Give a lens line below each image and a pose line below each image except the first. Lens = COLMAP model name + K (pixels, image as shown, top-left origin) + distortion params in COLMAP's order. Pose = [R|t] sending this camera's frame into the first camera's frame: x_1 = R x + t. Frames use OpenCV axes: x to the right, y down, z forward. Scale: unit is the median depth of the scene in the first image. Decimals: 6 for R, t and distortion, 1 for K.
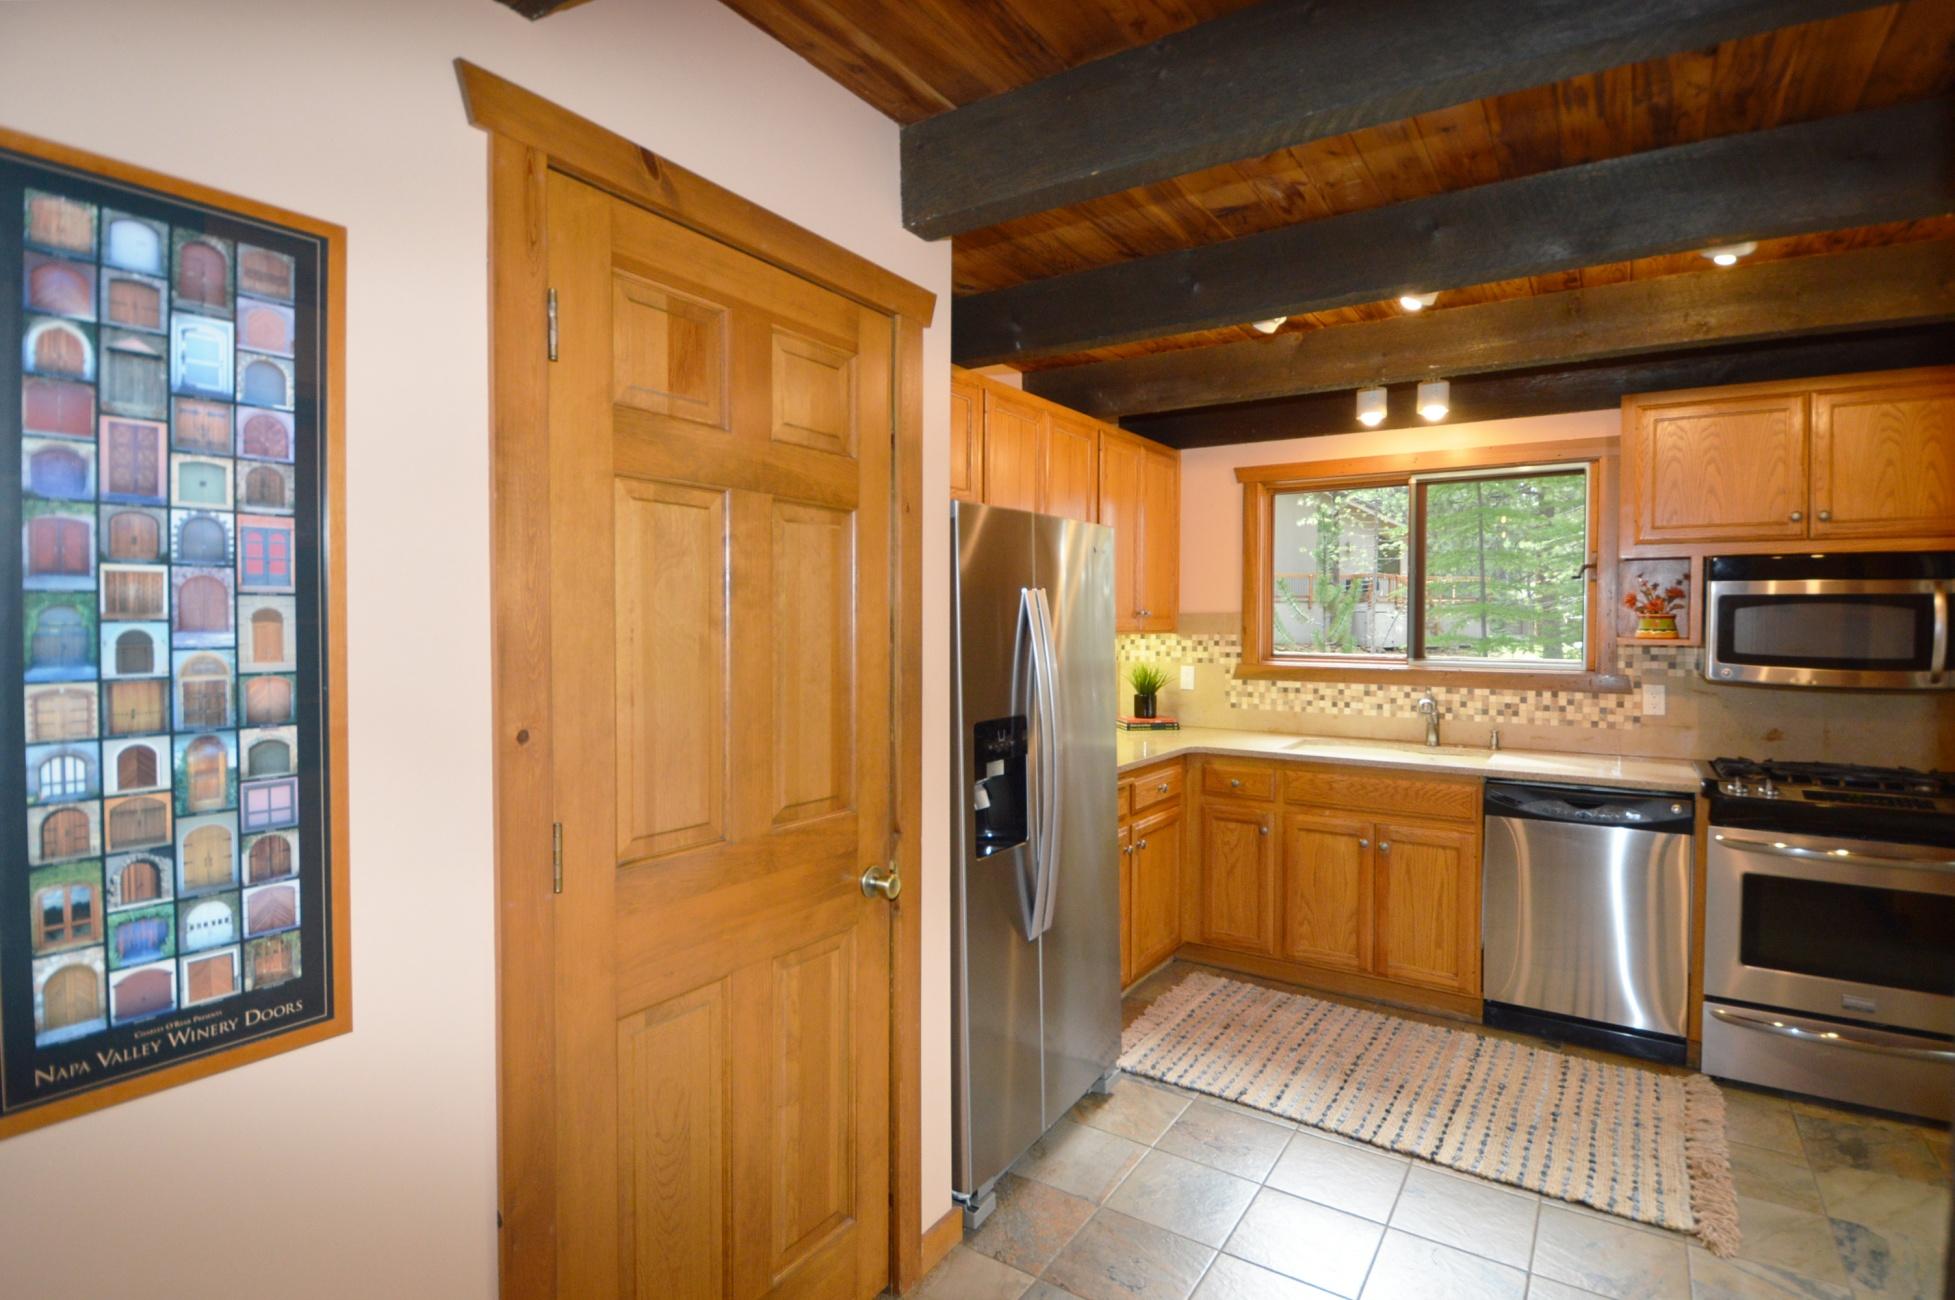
lens RADIAL K [[908.5, 0, 973.5], [0, 908.5, 626.8], [0, 0, 1]] dist [-0.004080, -0.012224]
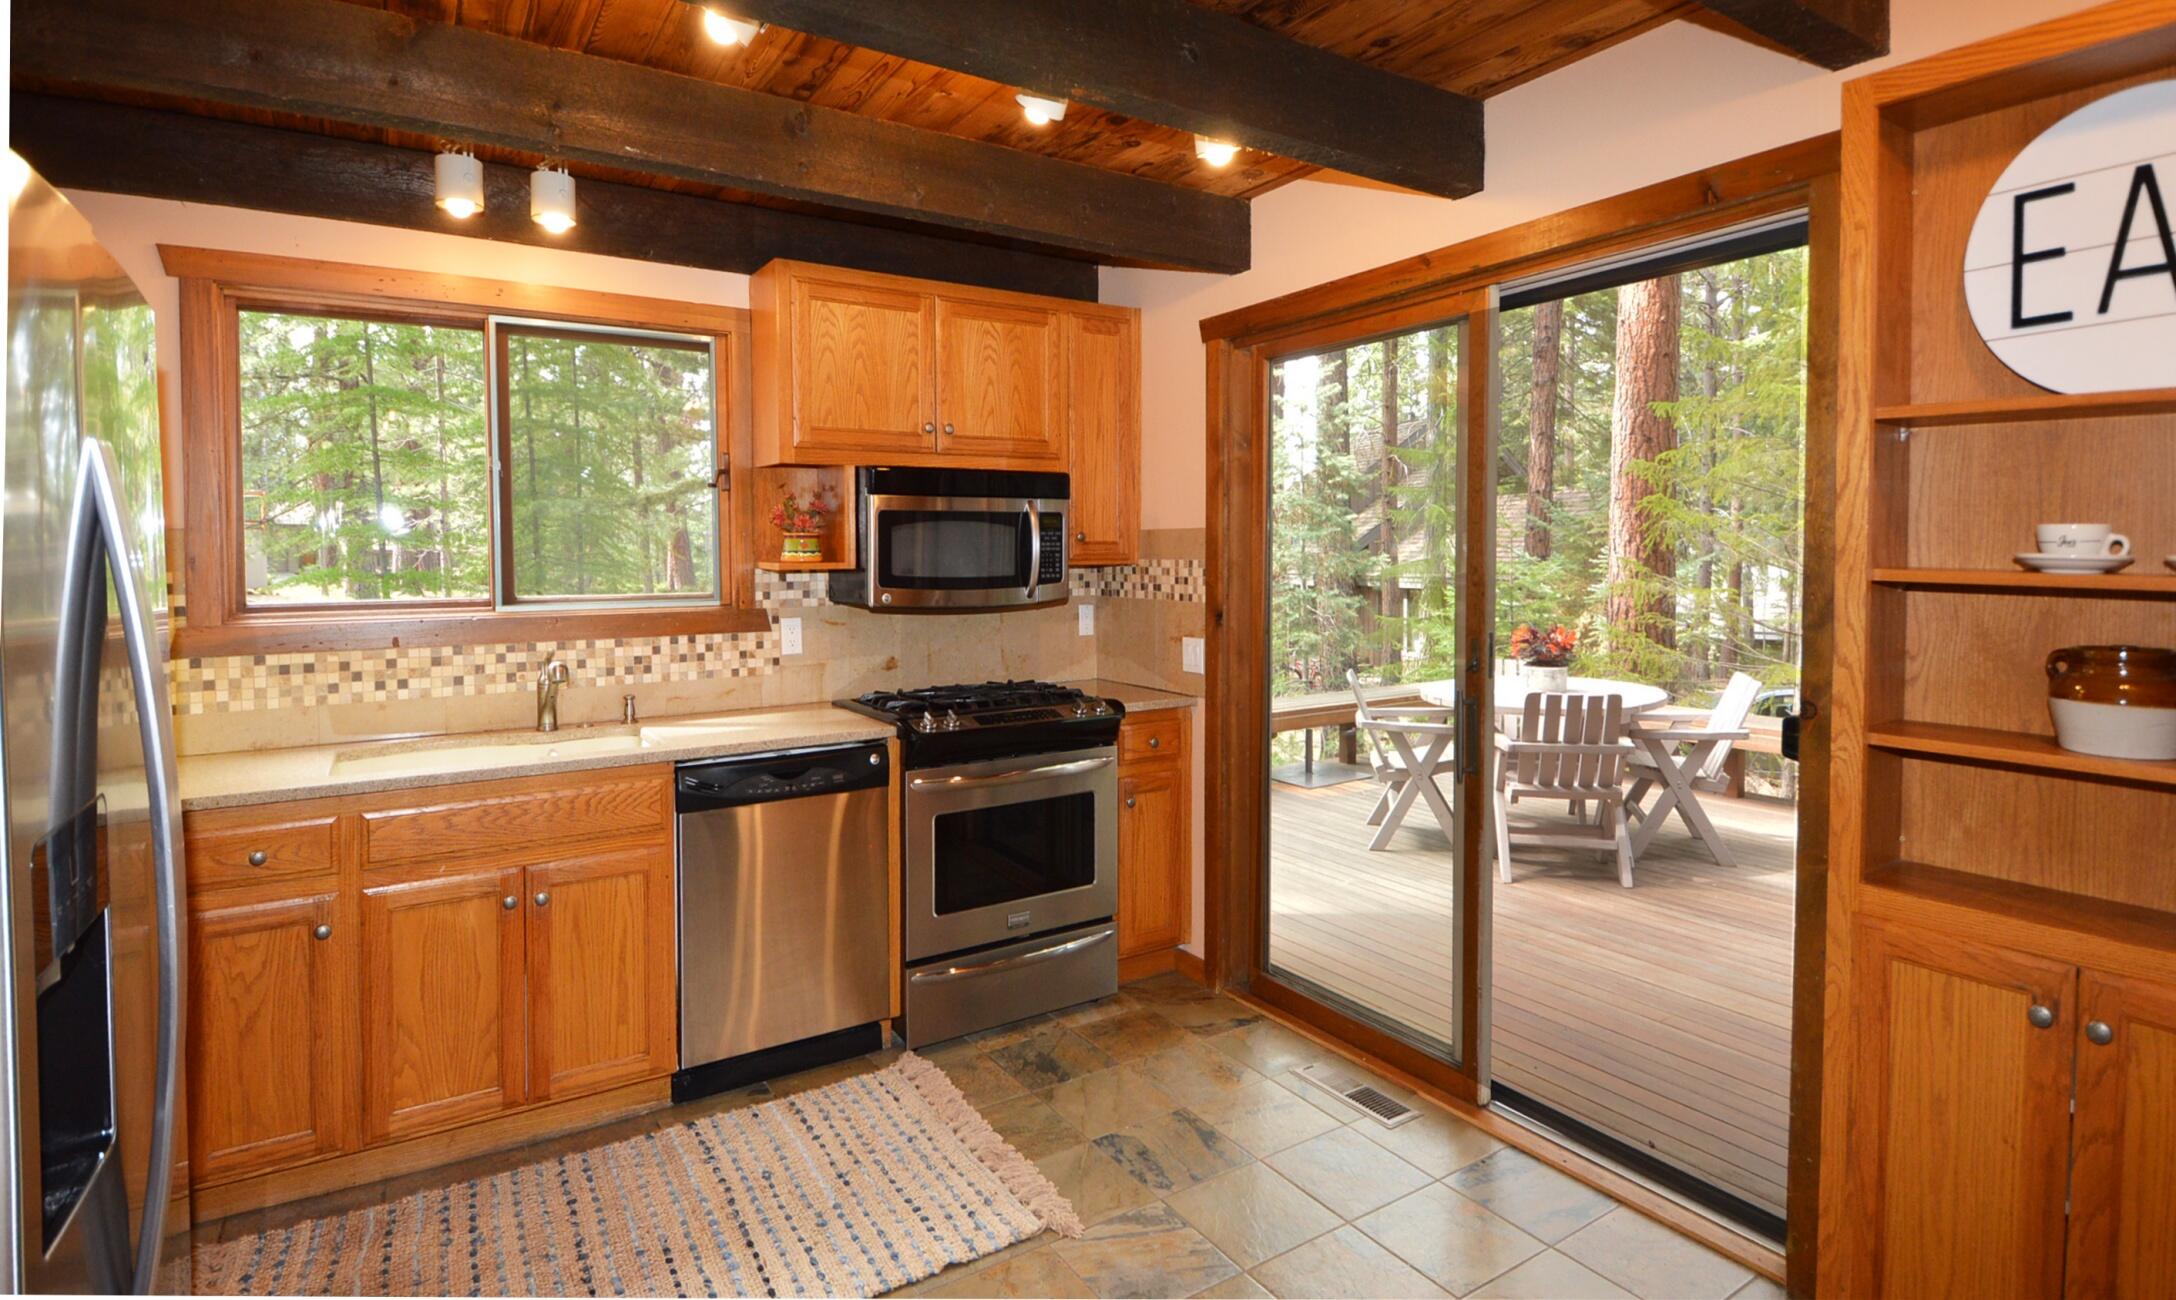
lens RADIAL K [[1177.3, 0, 1113.3], [0, 1177.3, 601.2], [0, 0, 1]] dist [-0.001000, -0.000438]
pose [[0.395896, -0.046203, 0.917132, -0.126262], [0.018501, 0.998932, 0.042338, 0.008198], [-0.918109, 0.000207, 0.396328, 0.295933]]
